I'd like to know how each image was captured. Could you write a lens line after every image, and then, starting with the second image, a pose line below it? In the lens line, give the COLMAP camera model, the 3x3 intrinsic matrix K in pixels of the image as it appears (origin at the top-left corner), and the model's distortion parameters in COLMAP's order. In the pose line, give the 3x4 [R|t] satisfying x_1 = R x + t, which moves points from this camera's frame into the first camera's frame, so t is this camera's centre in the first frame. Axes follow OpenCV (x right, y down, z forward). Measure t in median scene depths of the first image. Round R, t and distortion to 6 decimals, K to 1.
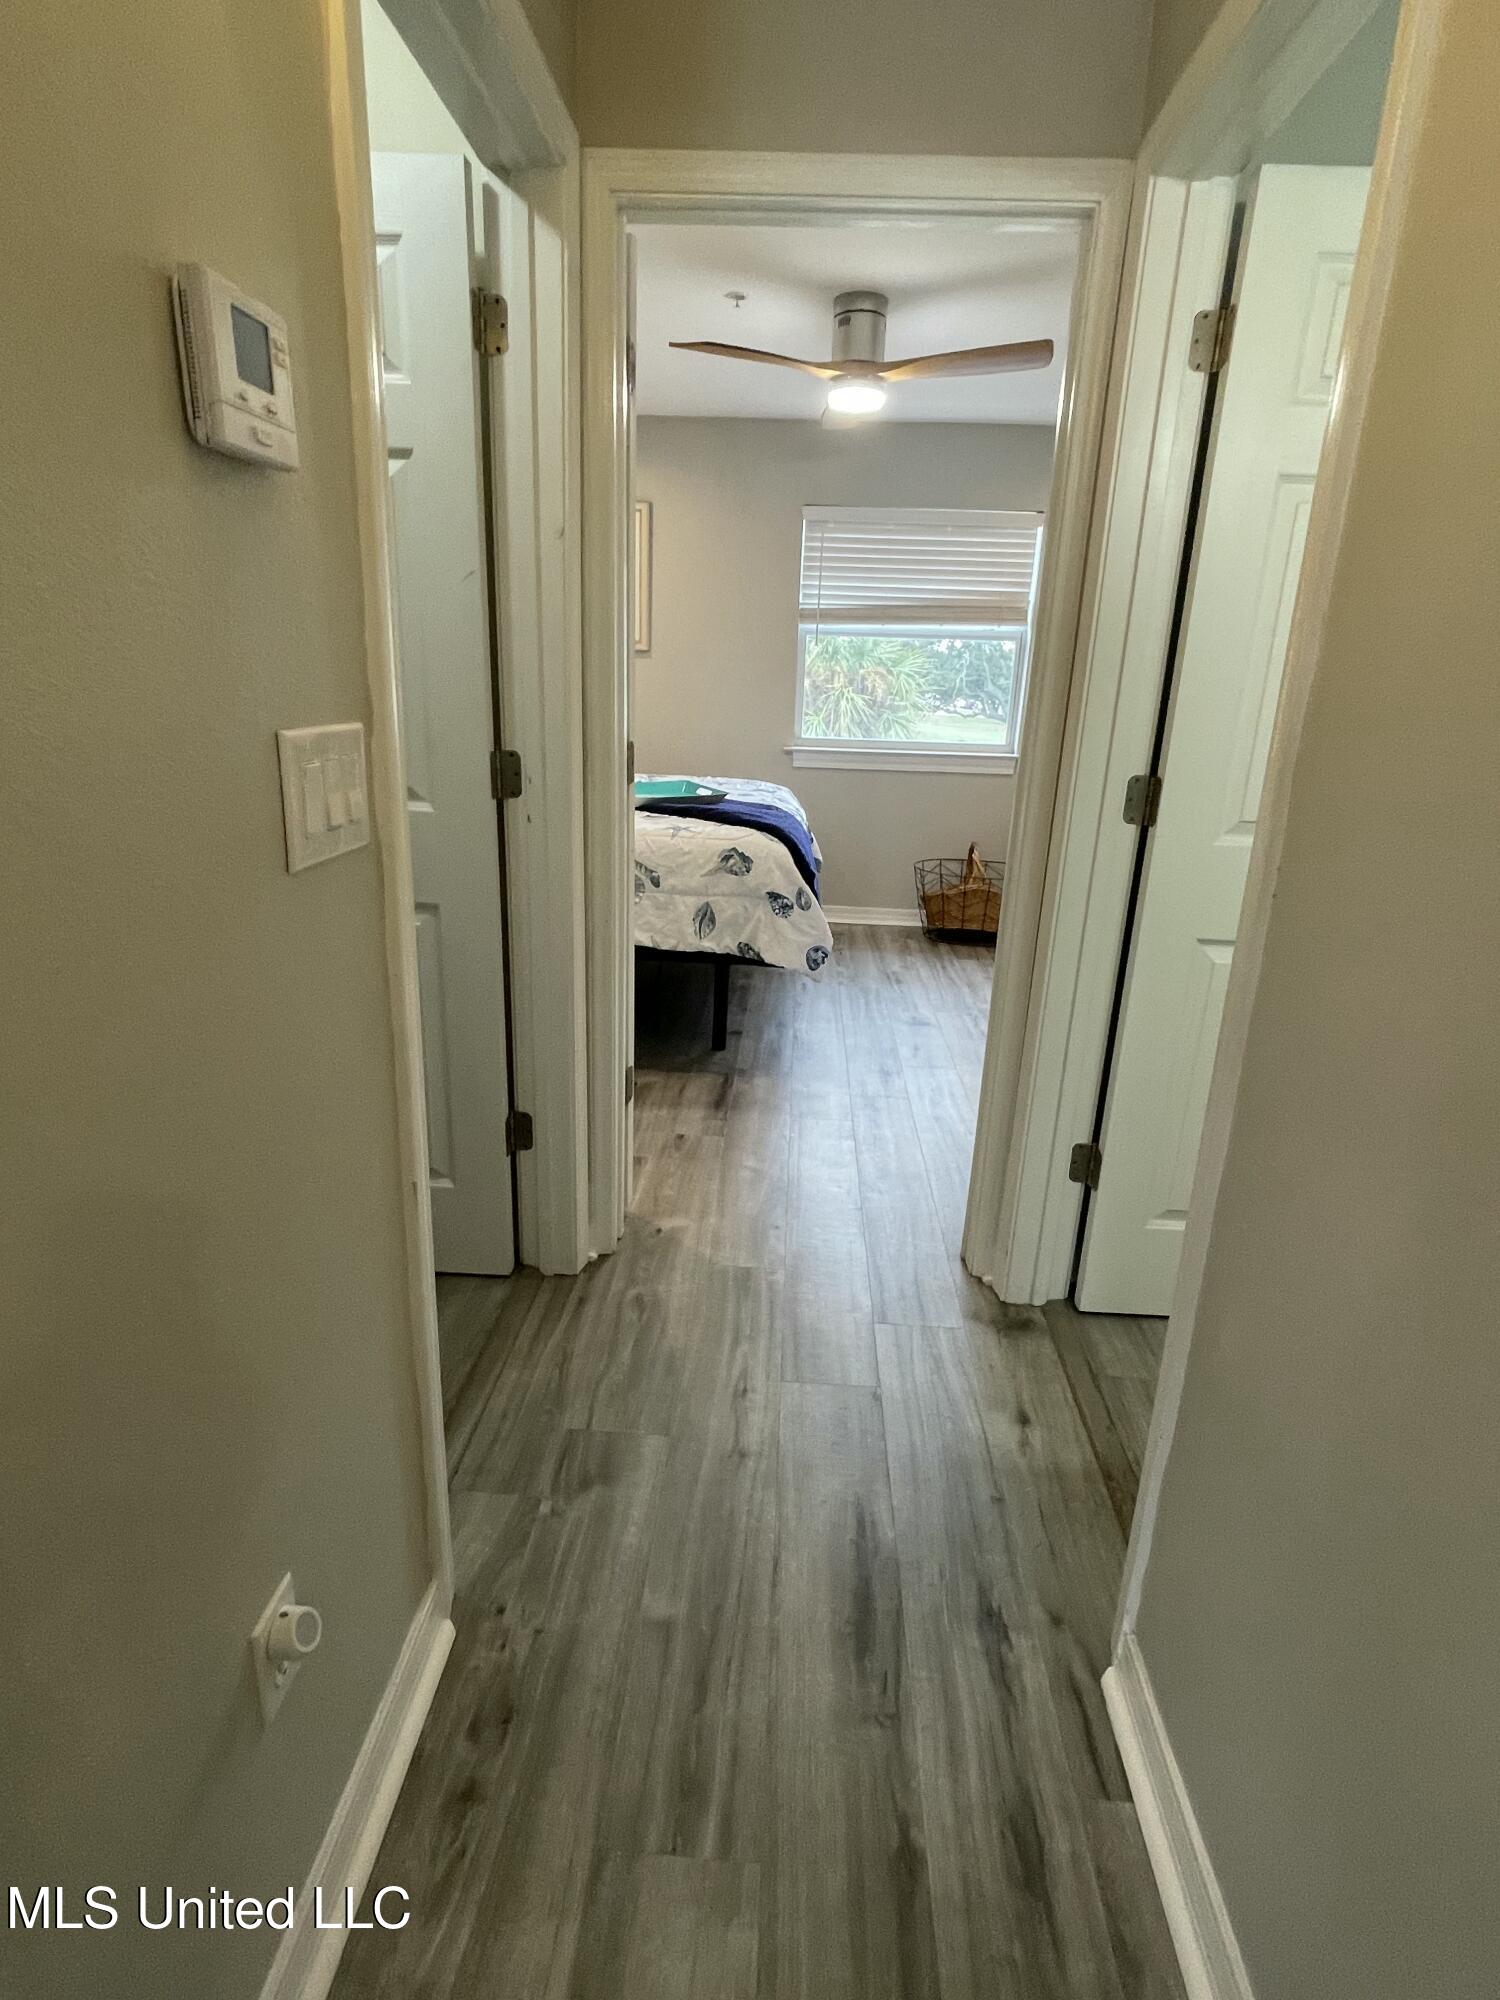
lens RADIAL K [[1027.3, 0, 736.2], [0, 1027.3, 999.7], [0, 0, 1]] dist [0.001543, -0.004060]
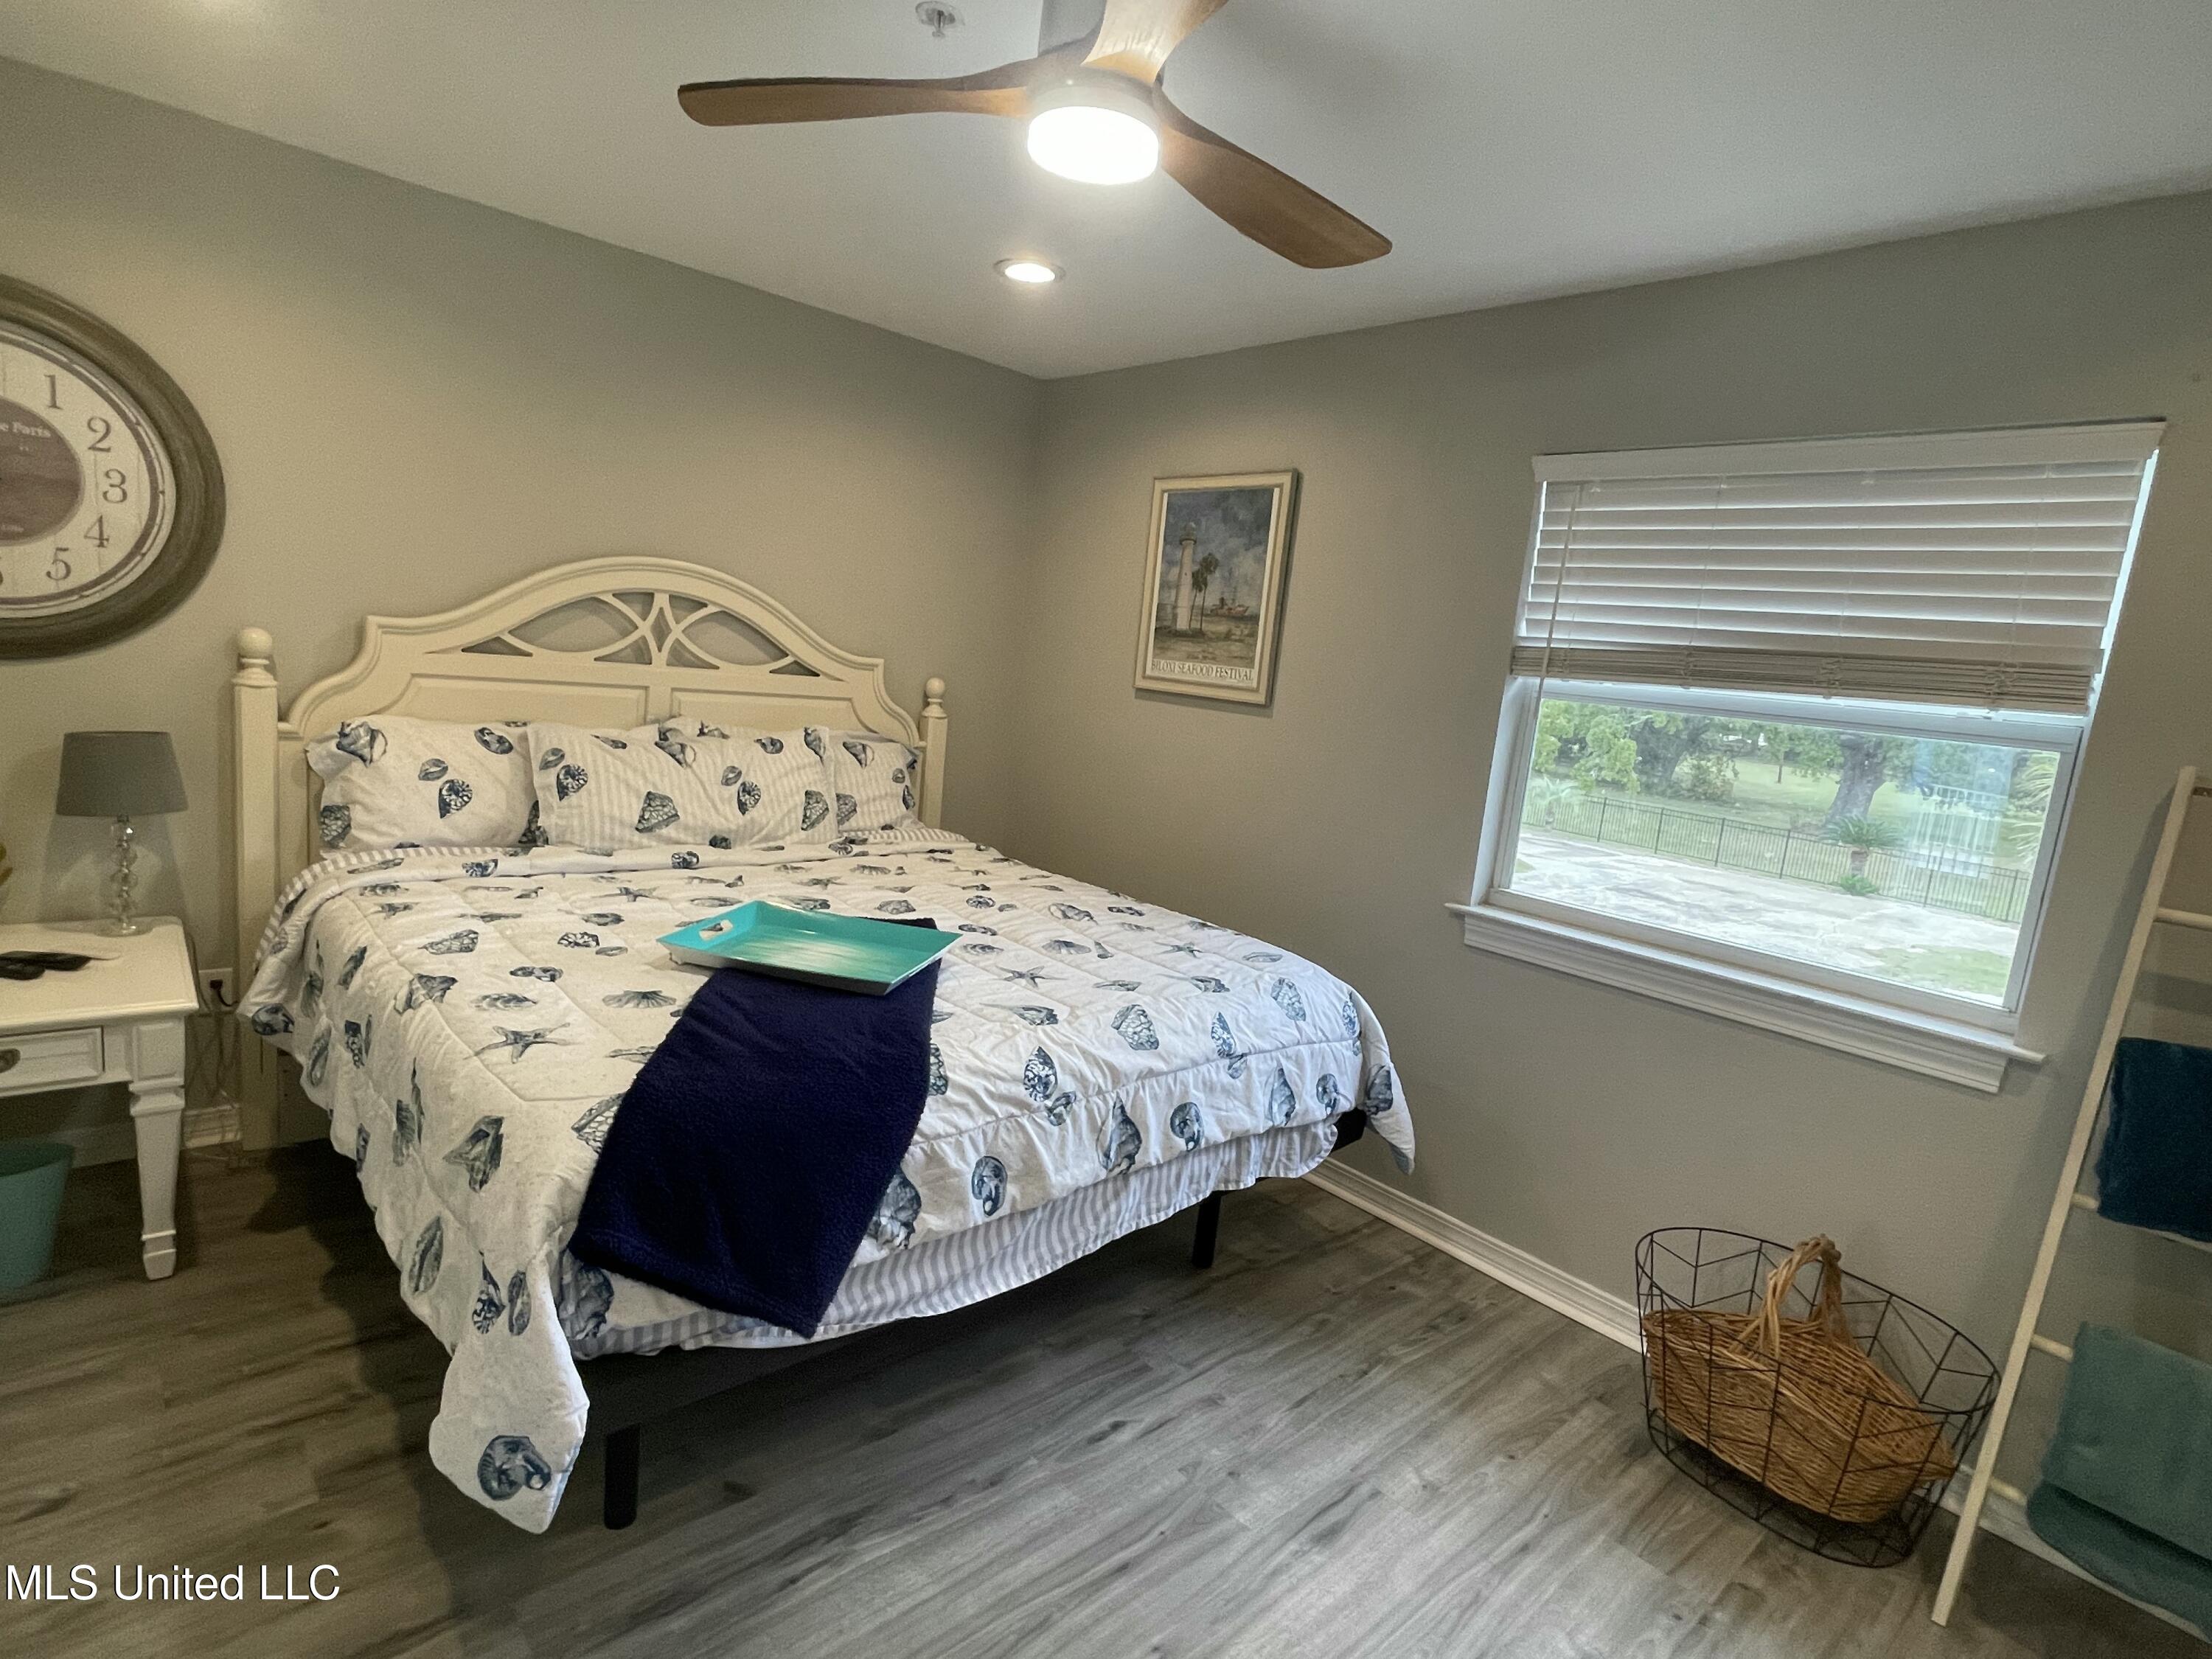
lens RADIAL K [[1136.2, 0, 1098.1], [0, 1136.2, 834.1], [0, 0, 1]] dist [0.001543, -0.004060]
pose [[0.717410, 0.148935, -0.680545, 0.310380], [-0.286152, 0.953666, -0.092946, -0.183731], [0.635170, 0.261420, 0.726787, 0.490677]]
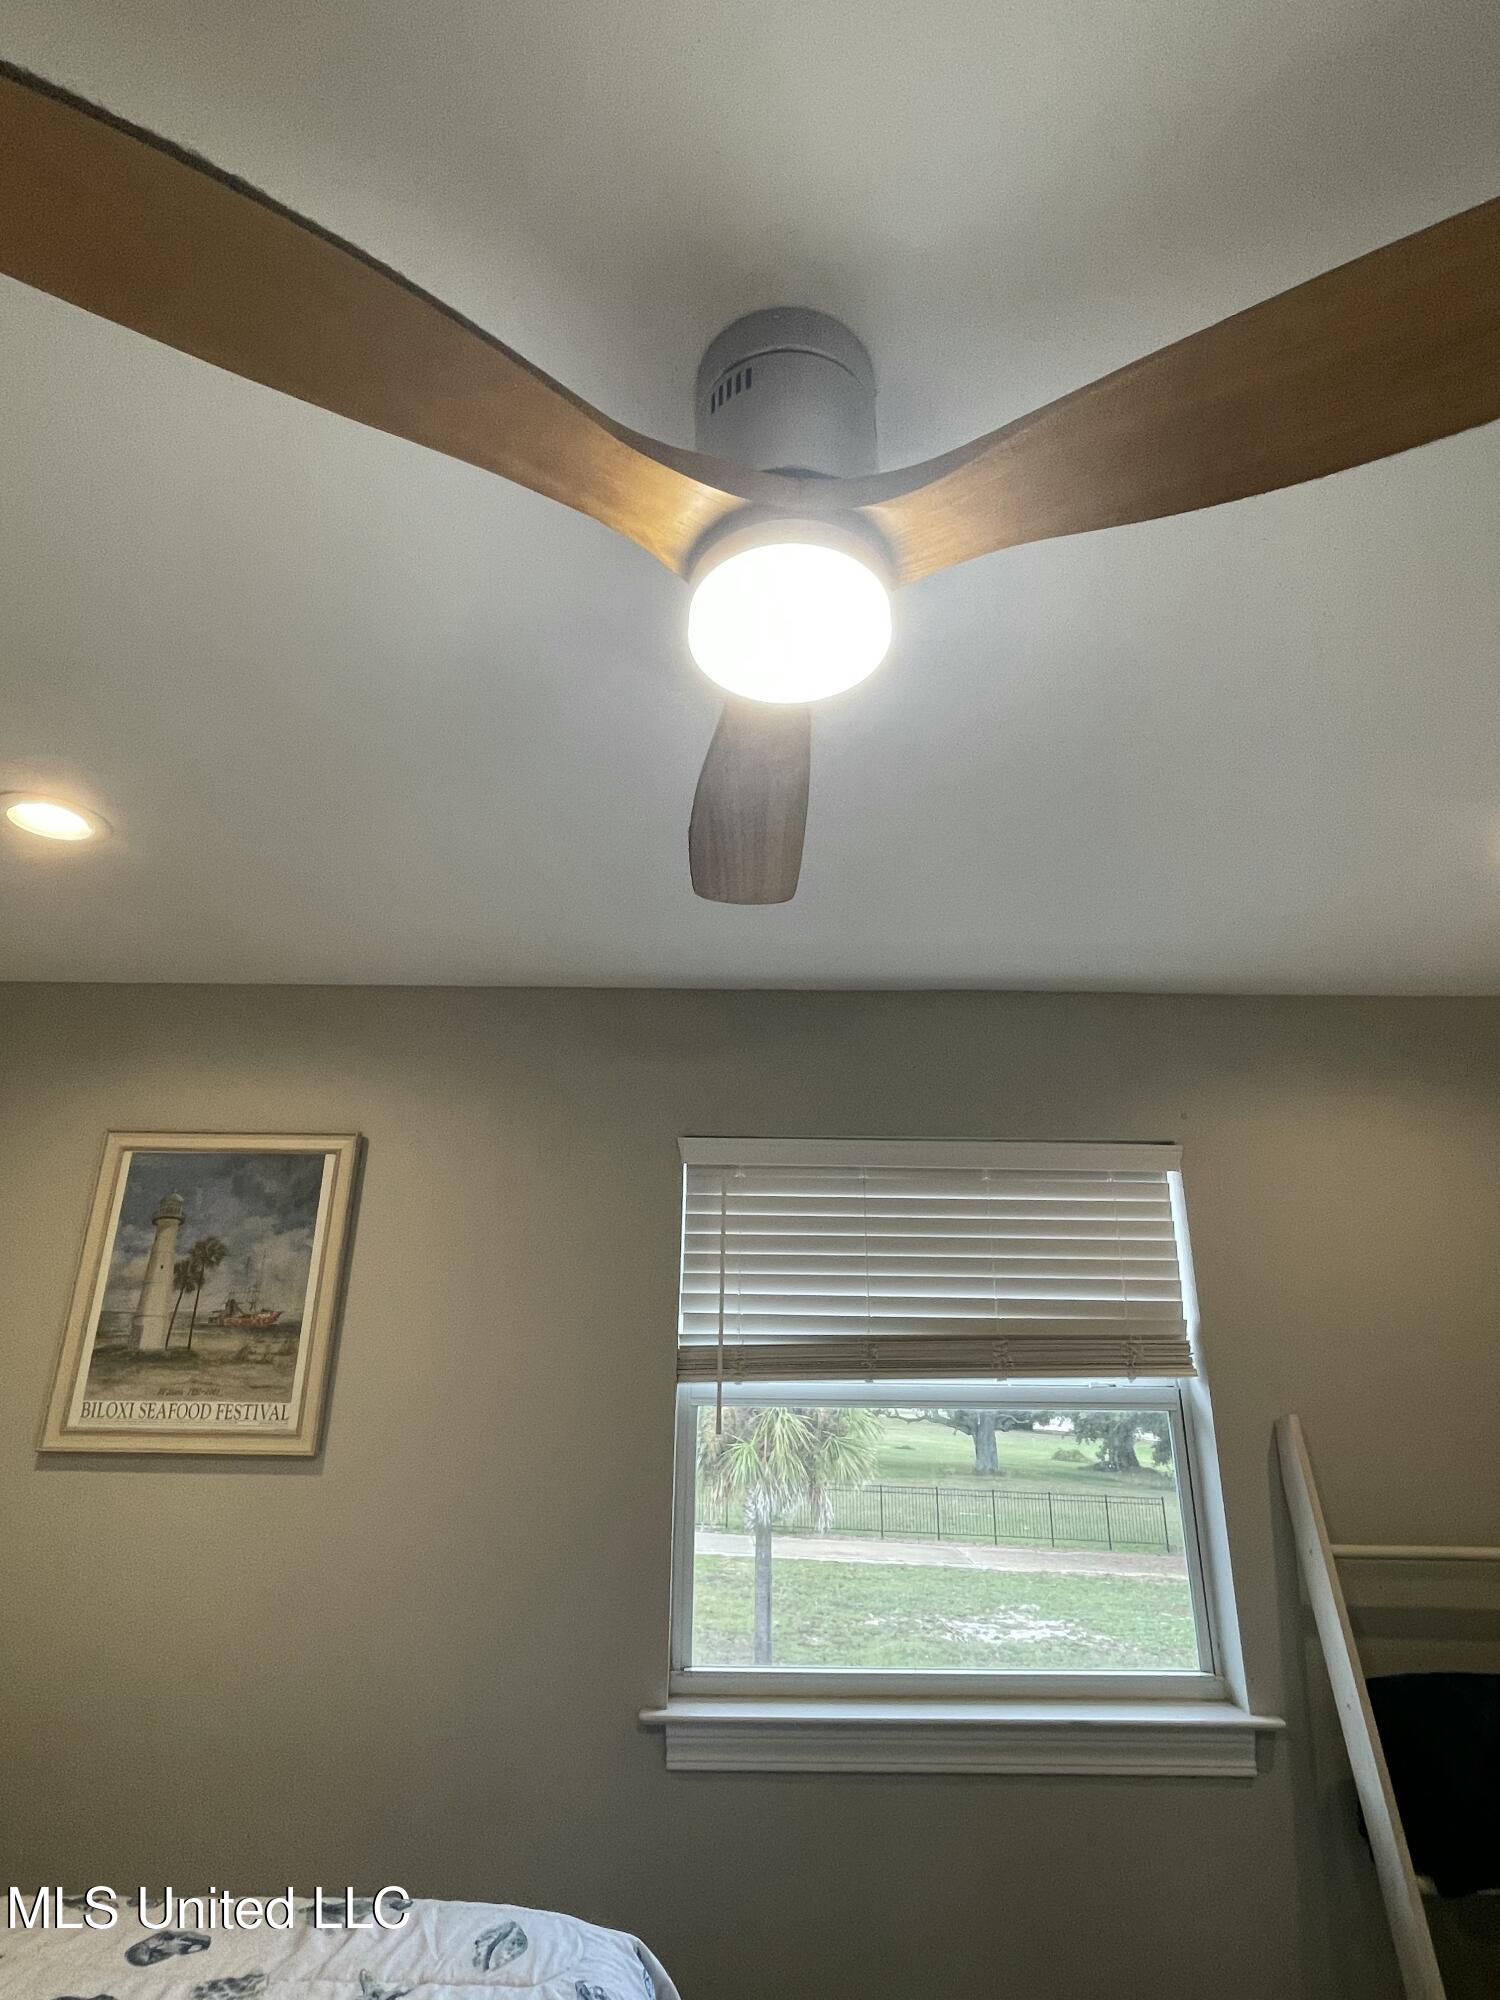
lens RADIAL K [[1027.3, 0, 743.8], [0, 1027.3, 1001.0], [0, 0, 1]] dist [0.001543, -0.004060]
pose [[0.997230, 0.002867, 0.074325, 0.057070], [0.043100, 0.792128, -0.608832, -0.230496], [-0.060620, 0.610348, 0.789810, 0.563133]]
